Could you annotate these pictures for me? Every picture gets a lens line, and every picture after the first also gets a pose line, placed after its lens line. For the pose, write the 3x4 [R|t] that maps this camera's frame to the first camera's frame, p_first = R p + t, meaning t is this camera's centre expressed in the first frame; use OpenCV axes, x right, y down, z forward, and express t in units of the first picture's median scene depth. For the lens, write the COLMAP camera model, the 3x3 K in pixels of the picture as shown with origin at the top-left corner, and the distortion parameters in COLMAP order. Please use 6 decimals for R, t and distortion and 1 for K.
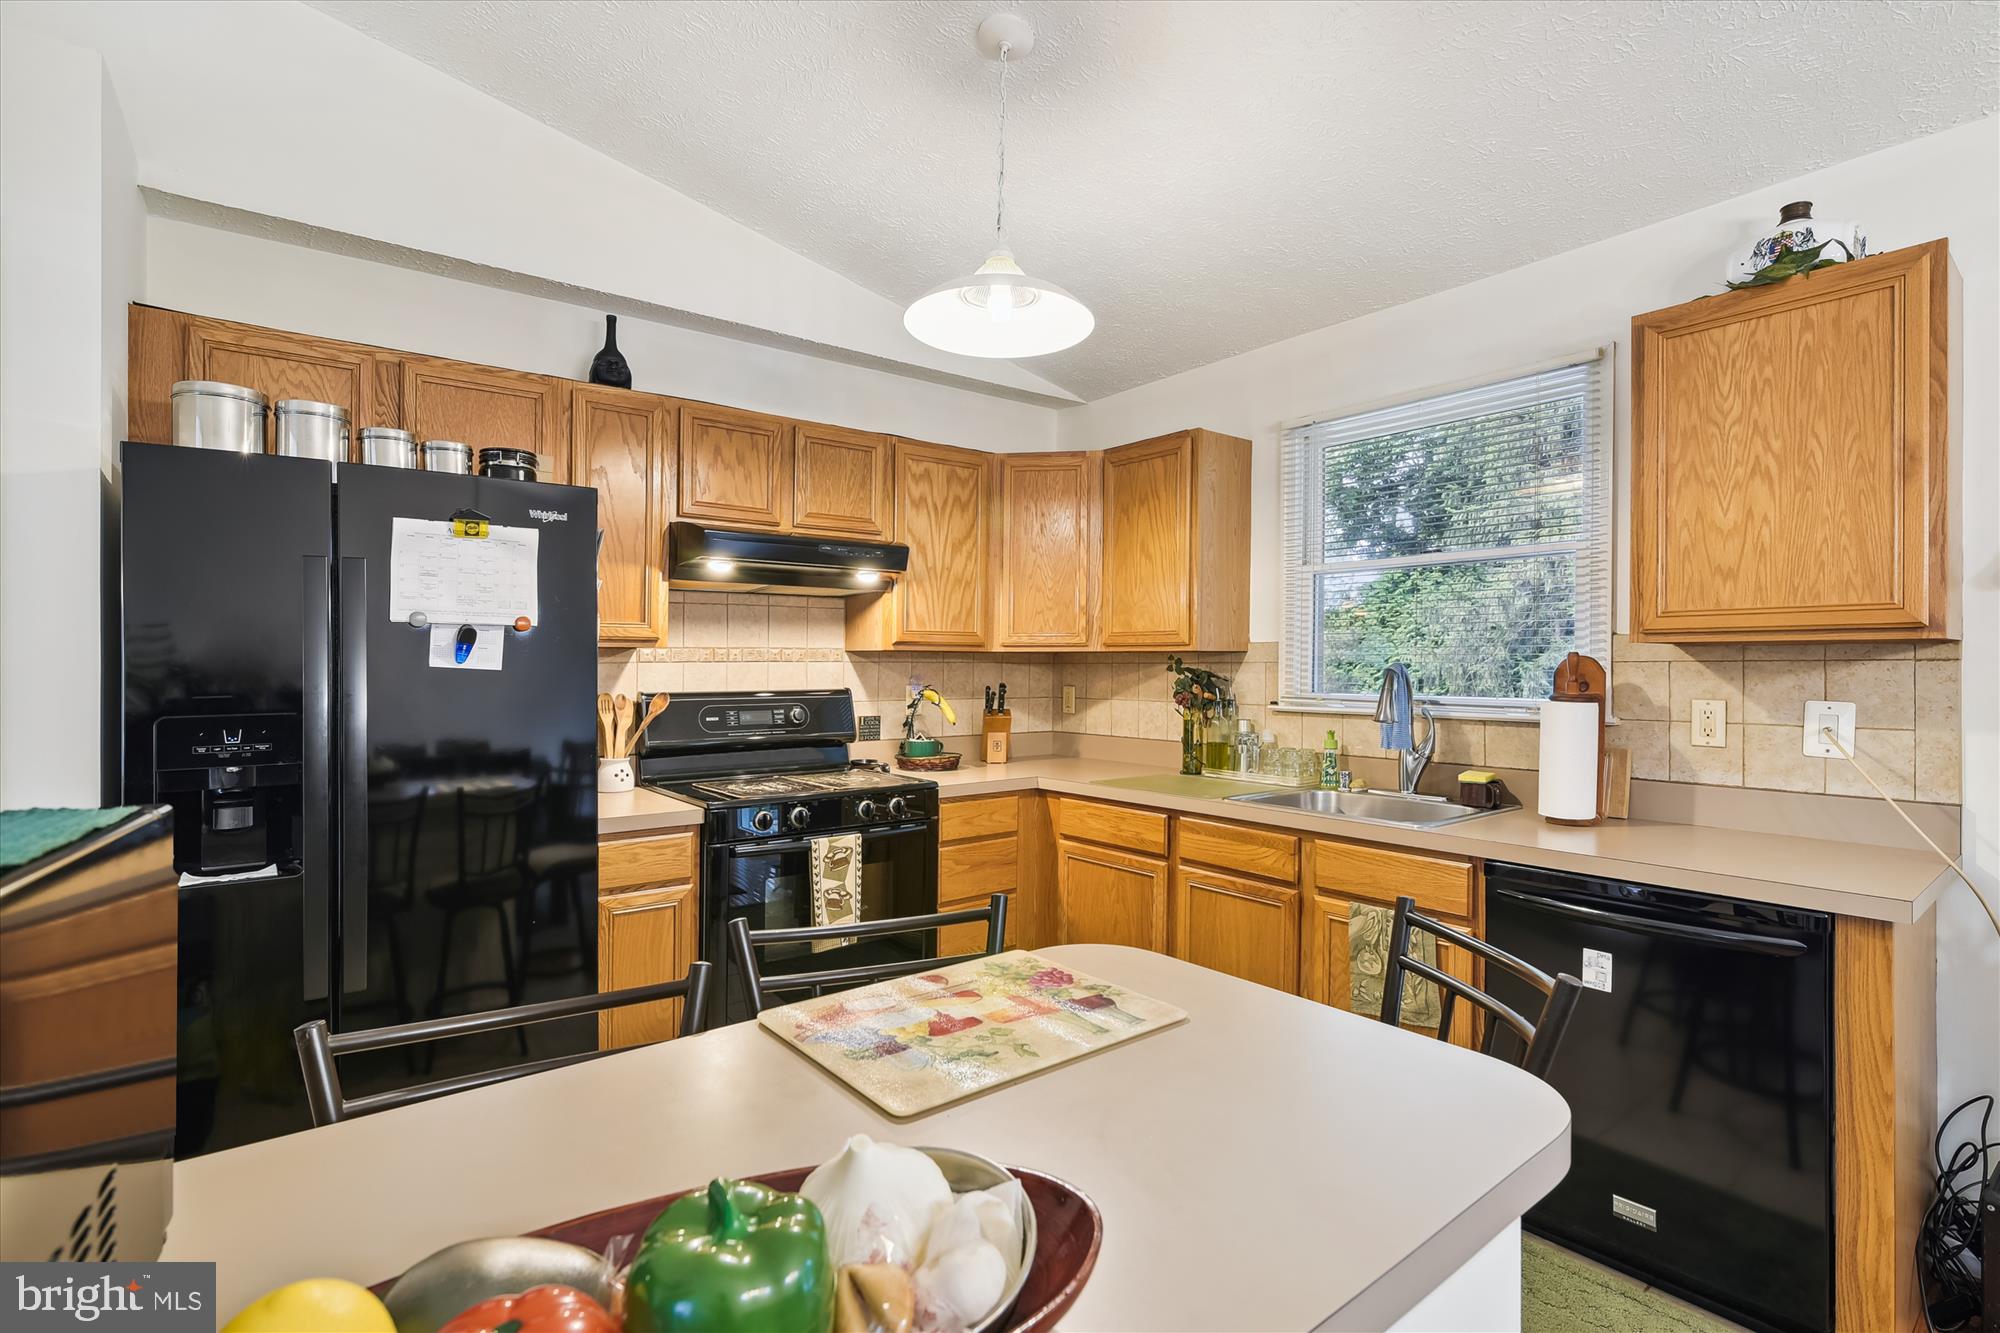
lens RADIAL K [[977.3, 0, 978.4], [0, 977.3, 671.4], [0, 0, 1]] dist [-0.000398, -0.001417]
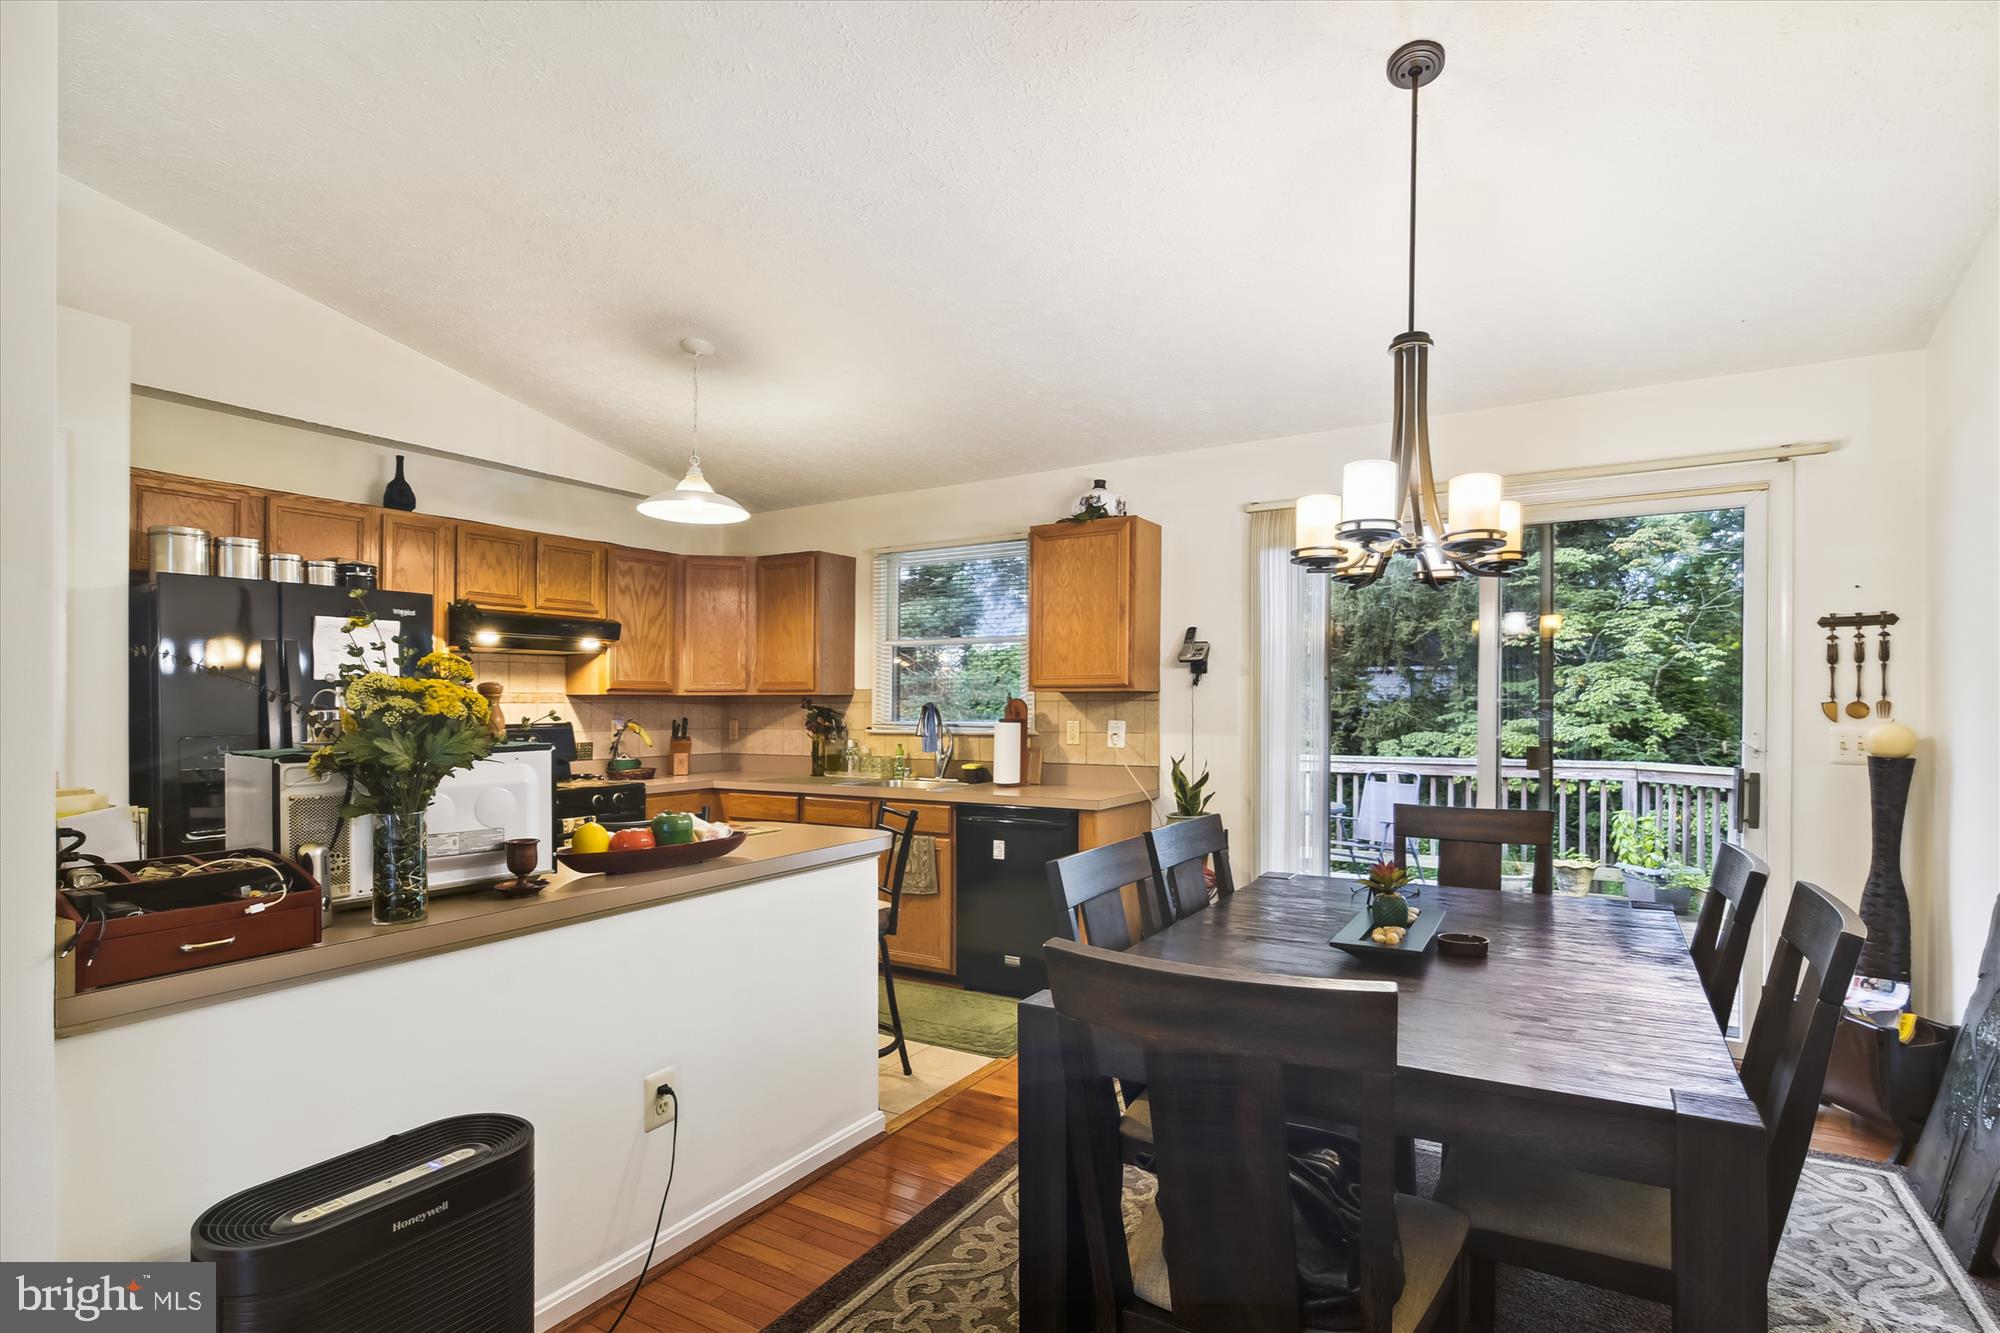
lens RADIAL K [[977.3, 0, 1004.2], [0, 977.3, 704.4], [0, 0, 1]] dist [-0.000398, -0.001417]
pose [[0.932344, -0.002896, 0.361561, -0.074720], [0.005867, 0.999957, -0.007120, 0.007686], [-0.361525, 0.008760, 0.932321, -0.642956]]
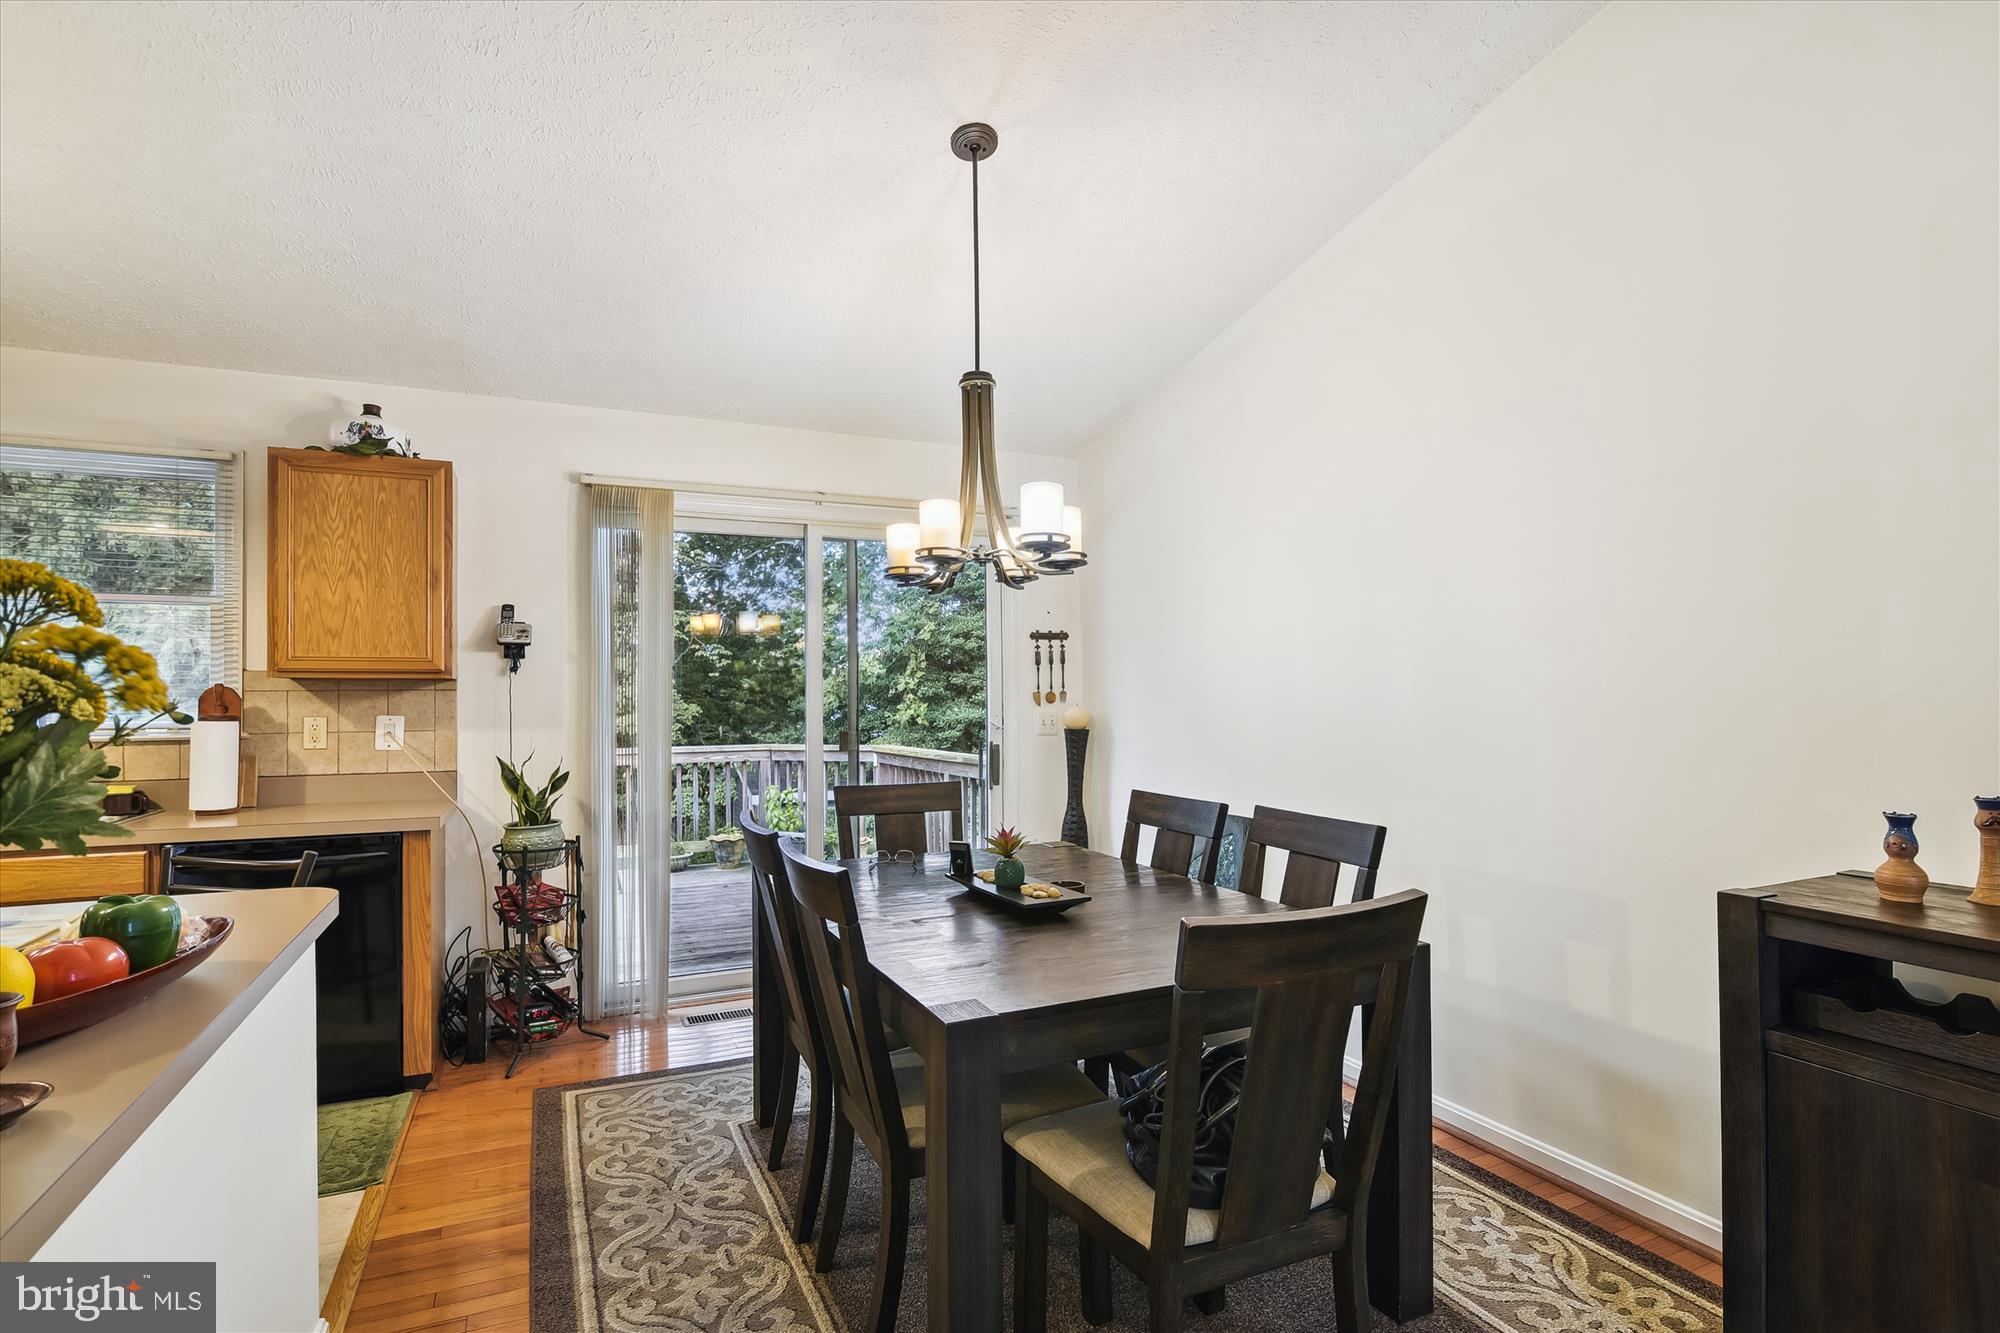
lens RADIAL K [[977.3, 0, 1008.4], [0, 977.3, 676.0], [0, 0, 1]] dist [-0.000398, -0.001417]
pose [[0.246931, 0.015840, 0.968903, -0.339111], [0.011777, 0.999743, -0.019346, 0.006601], [-0.968961, 0.016188, 0.246682, -0.300916]]
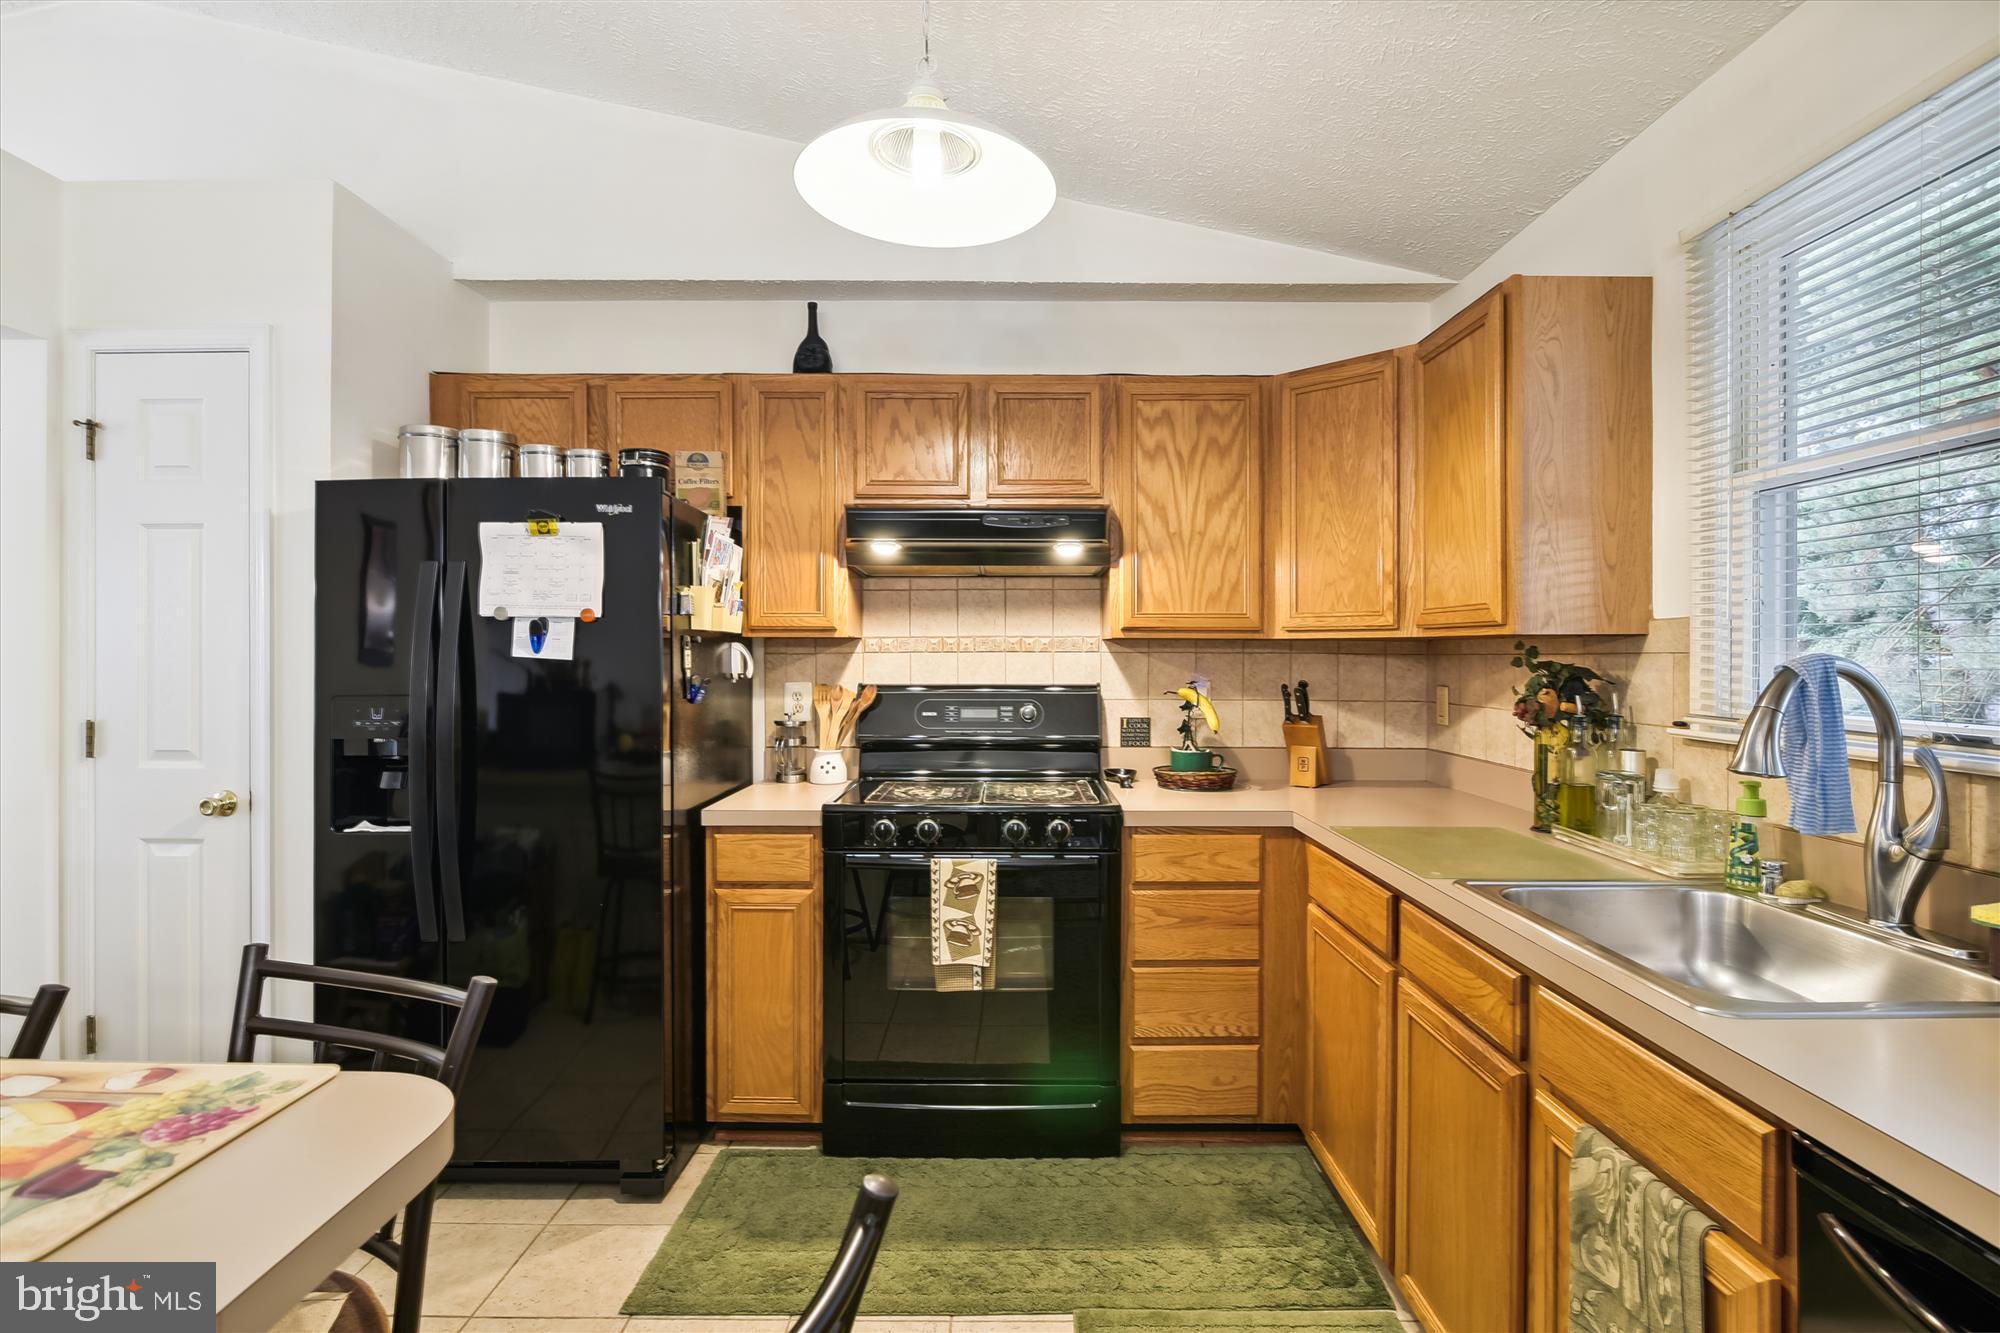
lens RADIAL K [[977.3, 0, 989.1], [0, 977.3, 652.0], [0, 0, 1]] dist [-0.000398, -0.001417]
pose [[0.783862, 0.000737, -0.620935, 0.396138], [-0.006710, 0.999951, -0.007284, -0.003765], [0.620899, 0.009877, 0.783828, 0.349499]]
